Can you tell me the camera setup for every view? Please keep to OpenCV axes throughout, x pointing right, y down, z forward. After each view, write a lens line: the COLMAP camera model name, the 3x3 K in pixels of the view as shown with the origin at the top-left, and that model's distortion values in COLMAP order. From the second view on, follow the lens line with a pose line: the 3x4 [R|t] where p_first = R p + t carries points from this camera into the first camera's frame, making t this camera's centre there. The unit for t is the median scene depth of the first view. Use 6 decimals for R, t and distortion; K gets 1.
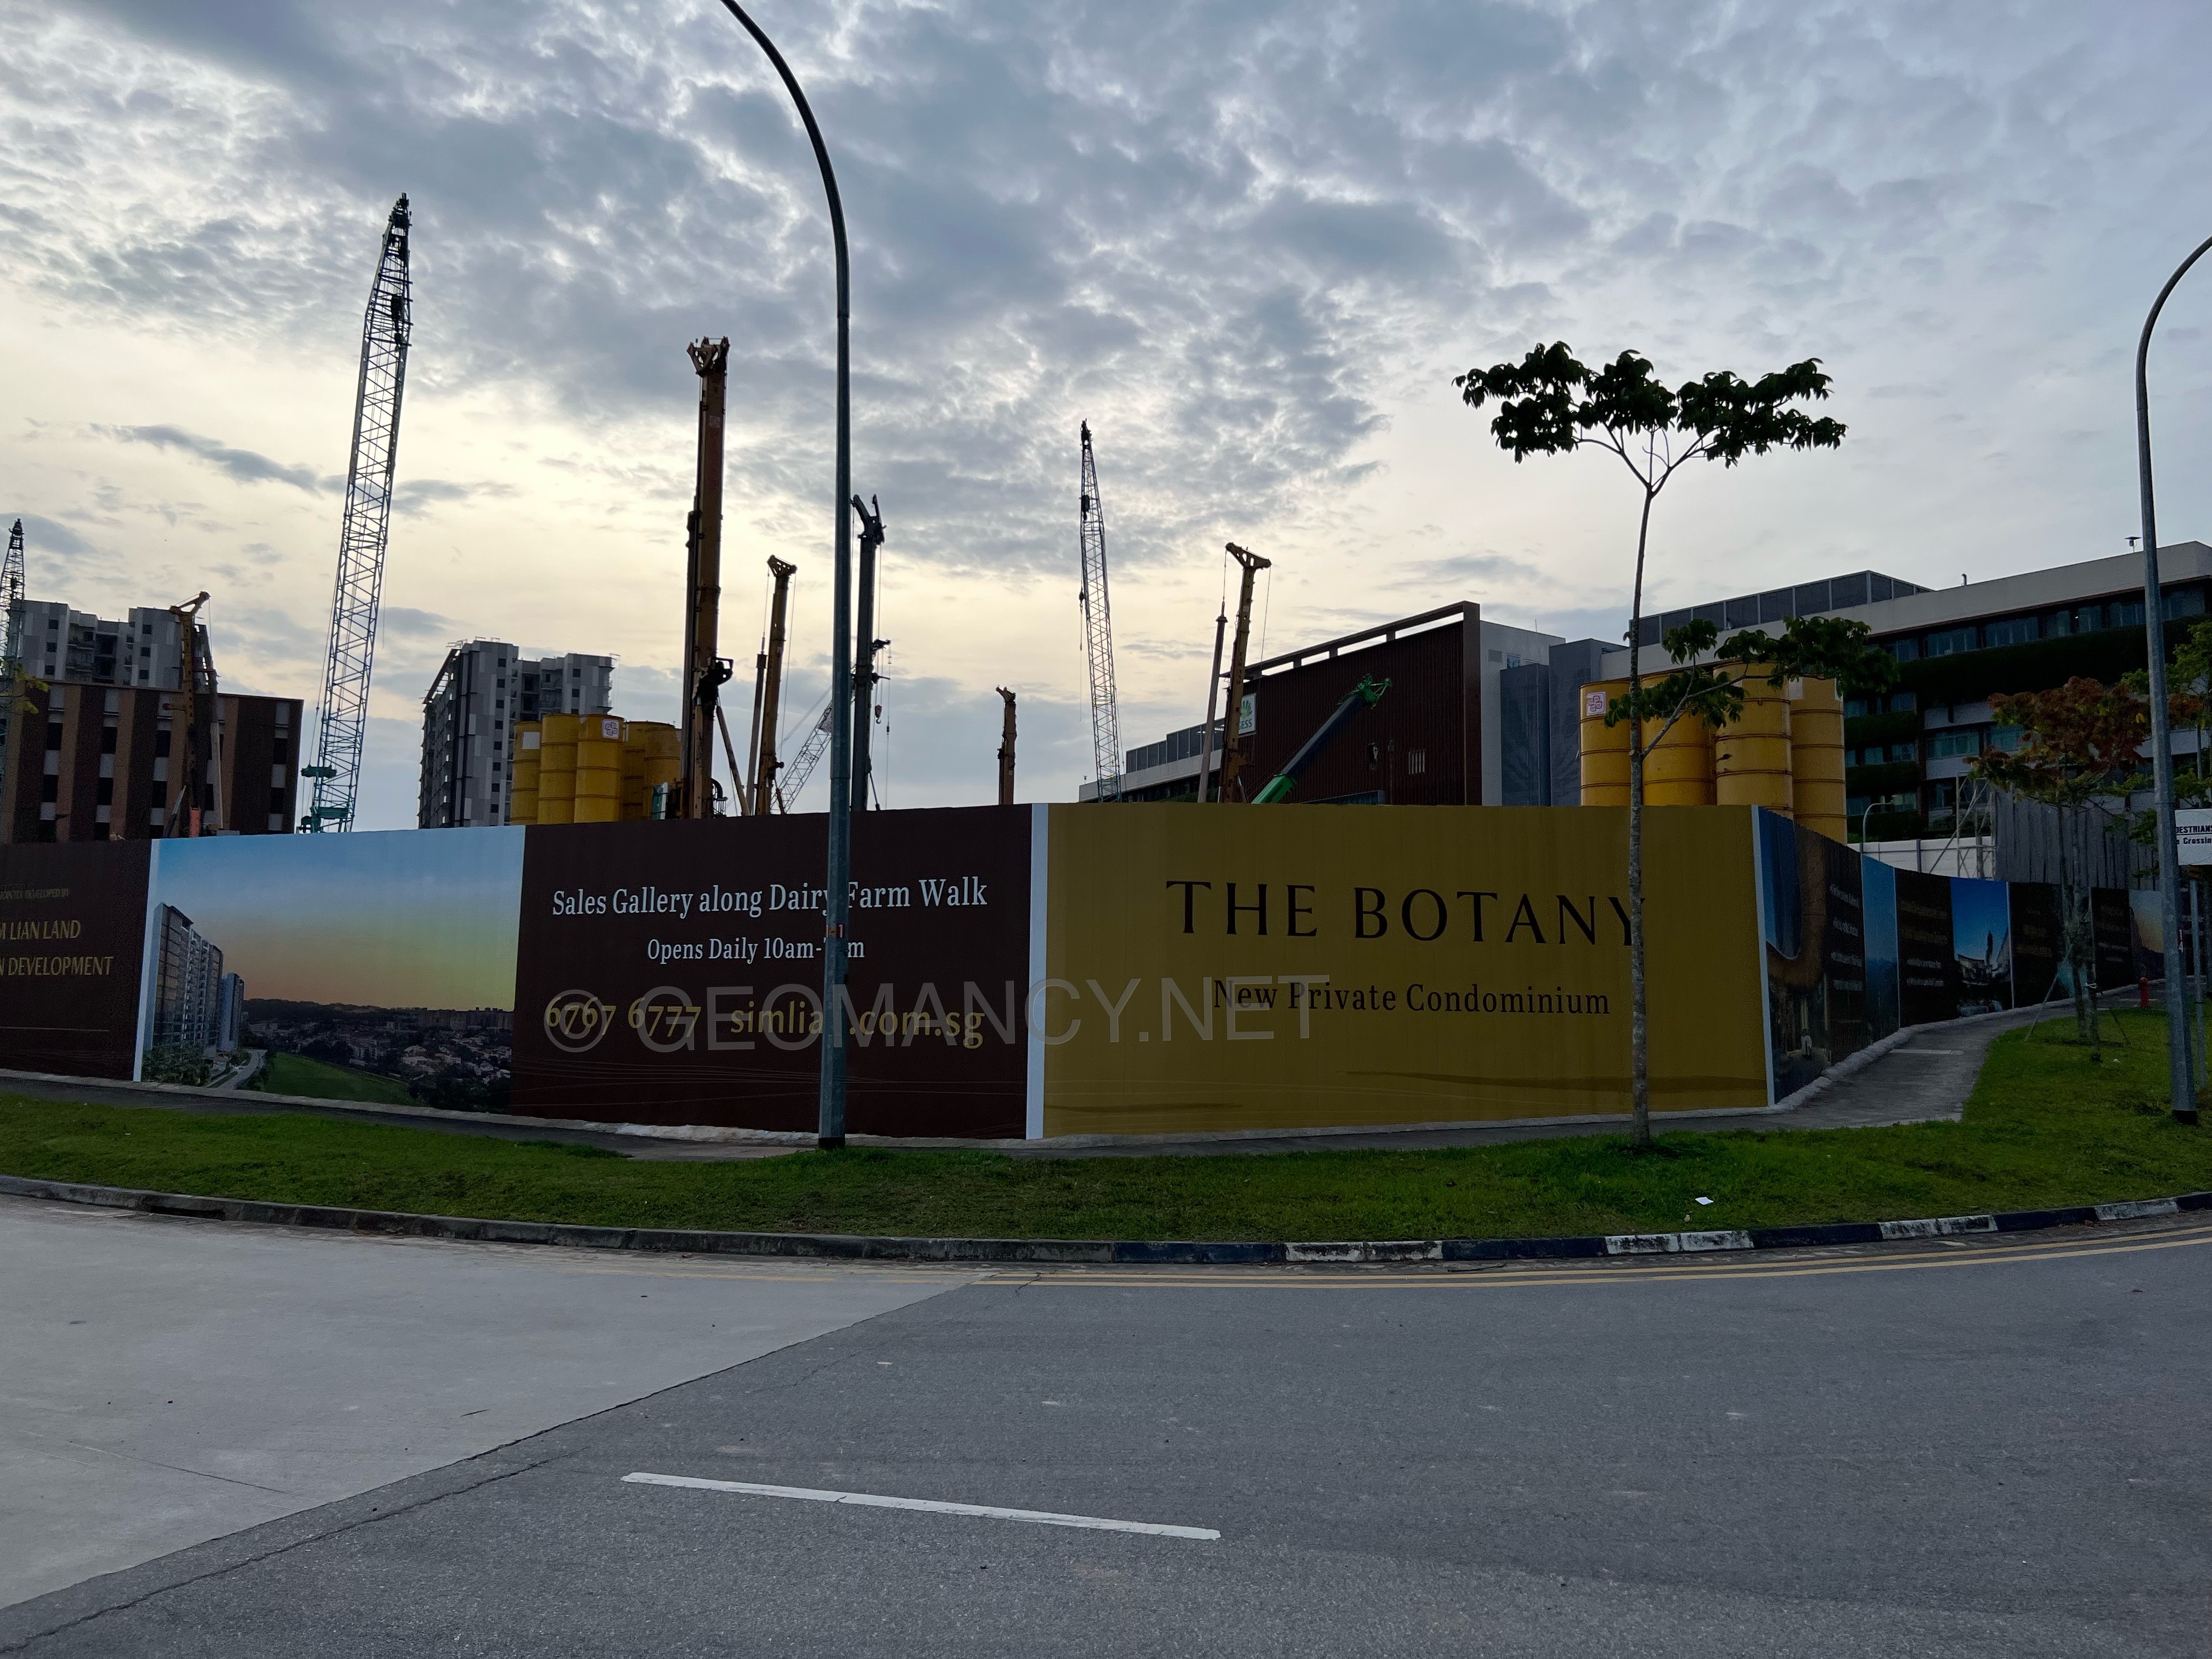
lens RADIAL K [[1667.5, 0, 1124.2], [0, 1667.5, 808.7], [0, 0, 1]] dist [0.049656, -0.055658]
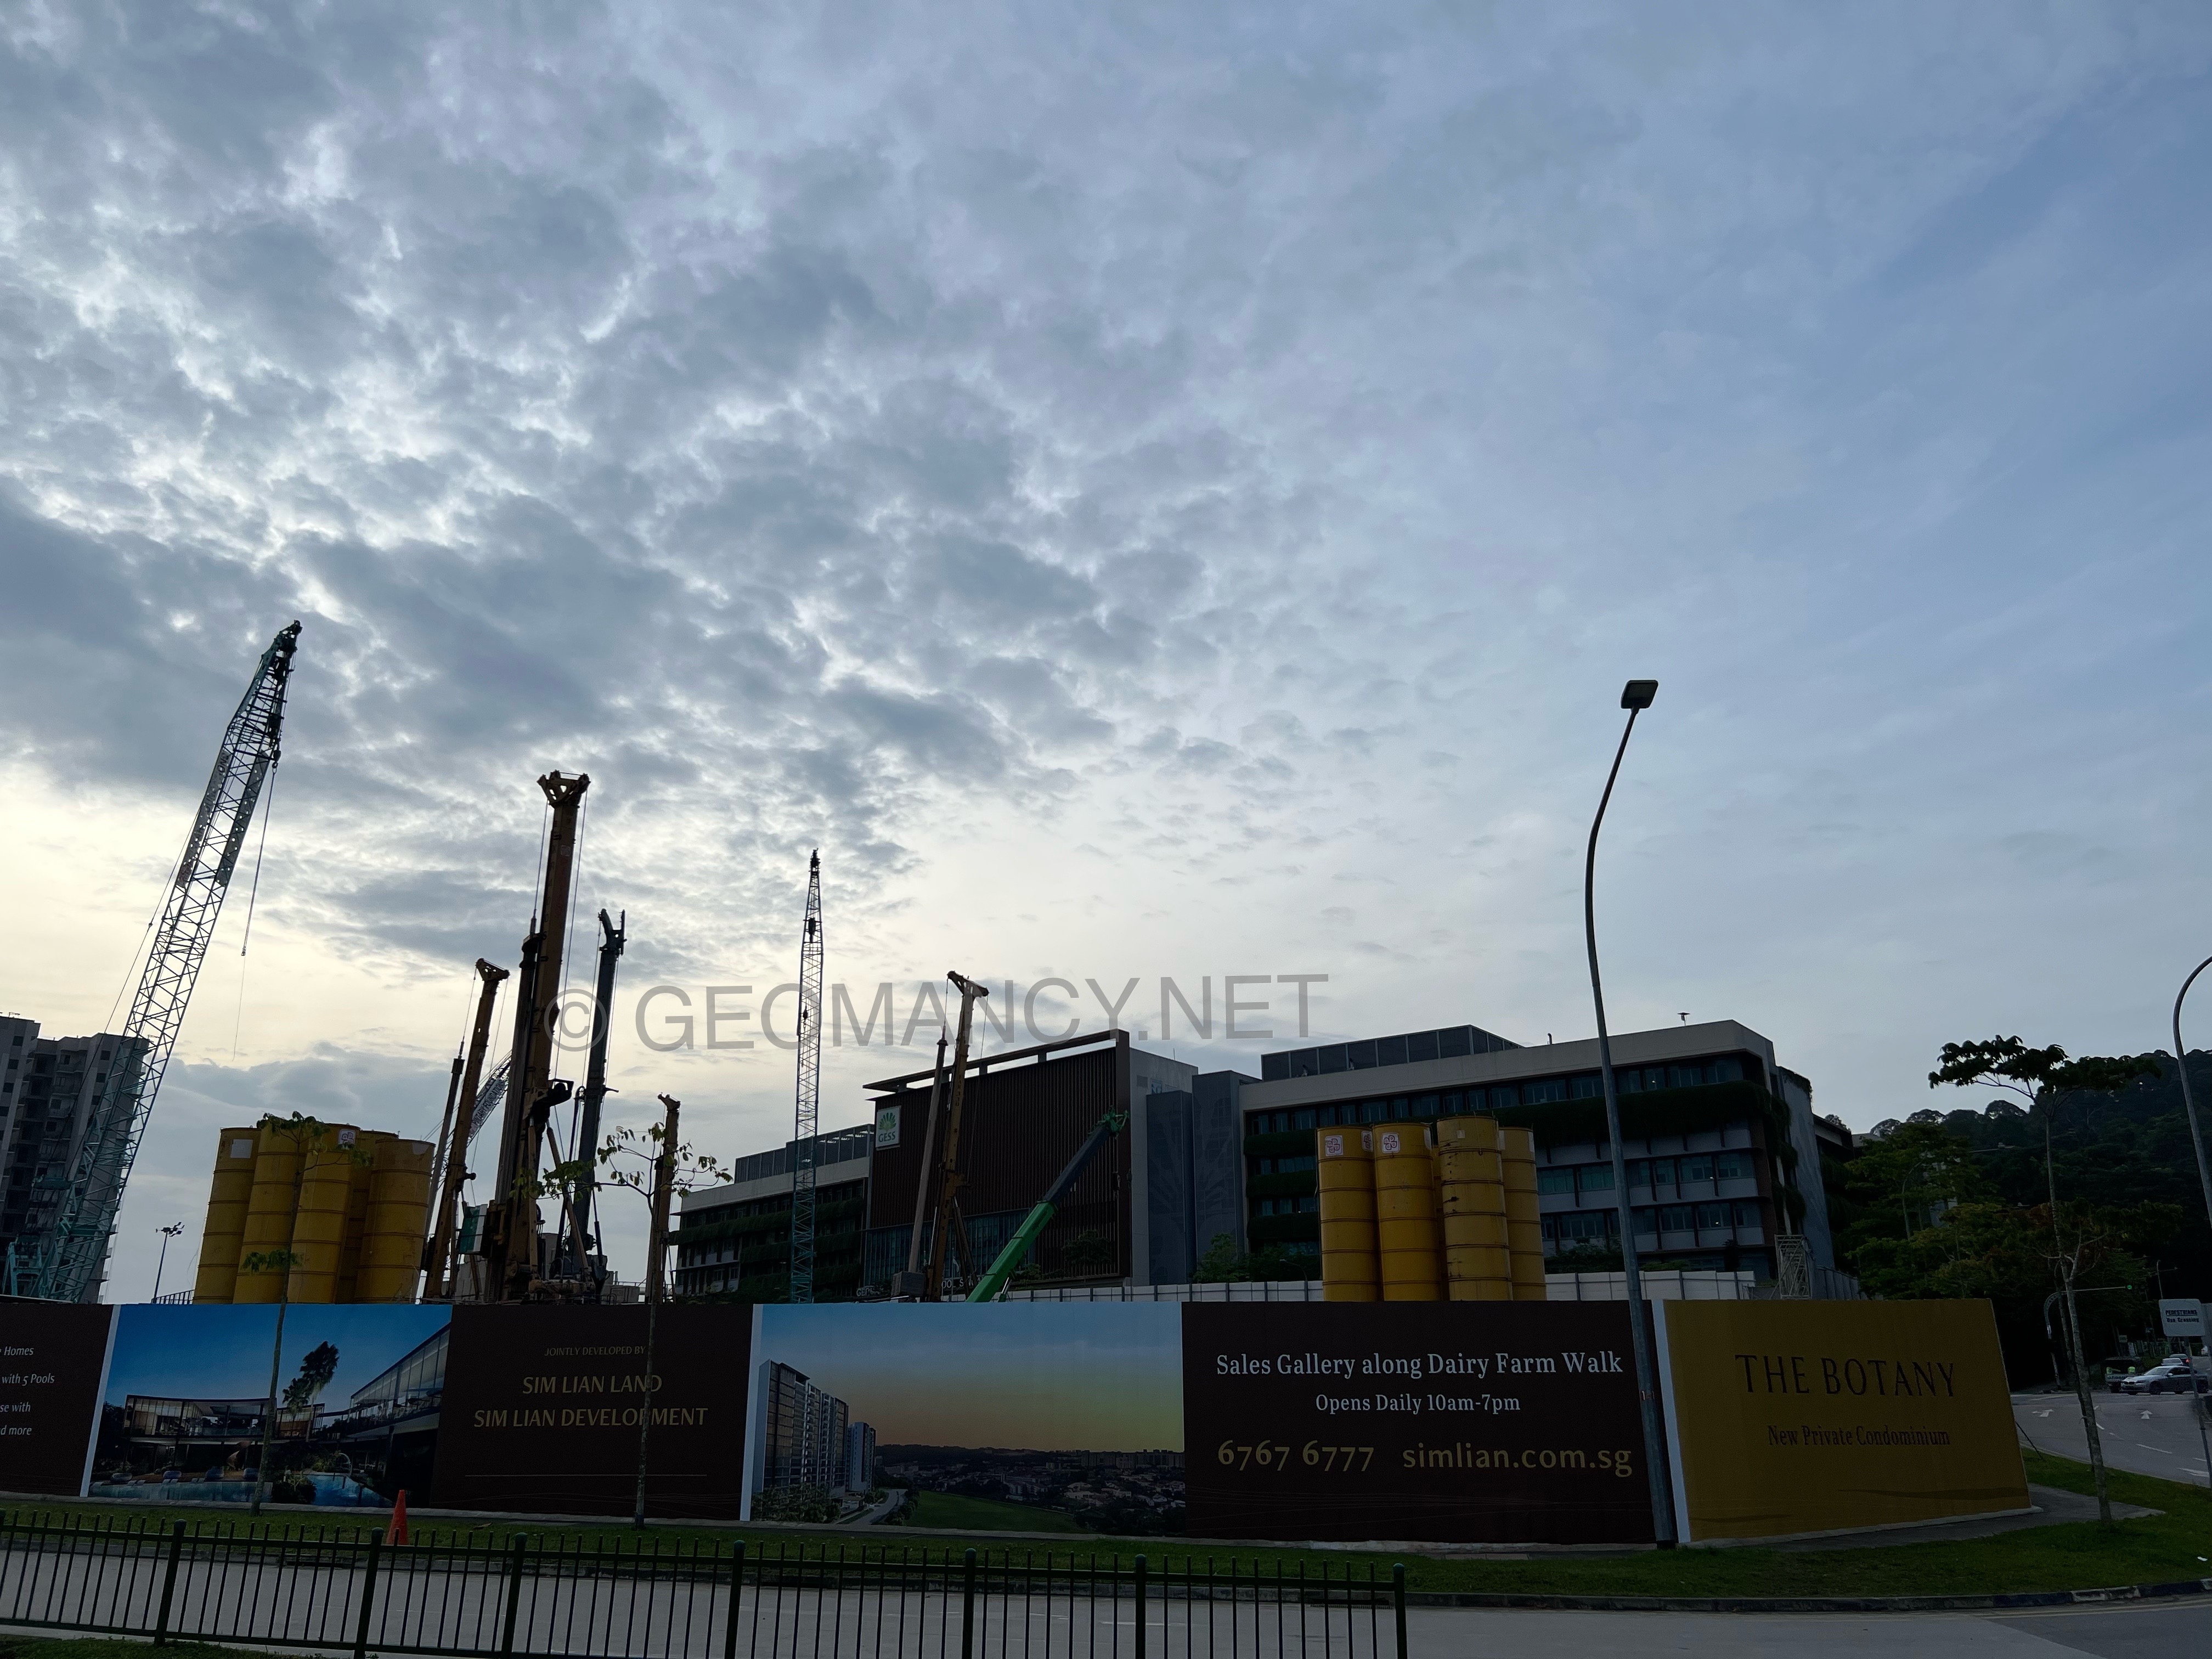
lens RADIAL K [[1667.5, 0, 1099.8], [0, 1667.5, 834.0], [0, 0, 1]] dist [0.049656, -0.055658]
pose [[0.963153, 0.077470, 0.257554, -0.717044], [-0.018488, 0.974423, -0.223959, -0.048553], [-0.268317, 0.210945, 0.939951, -0.275562]]
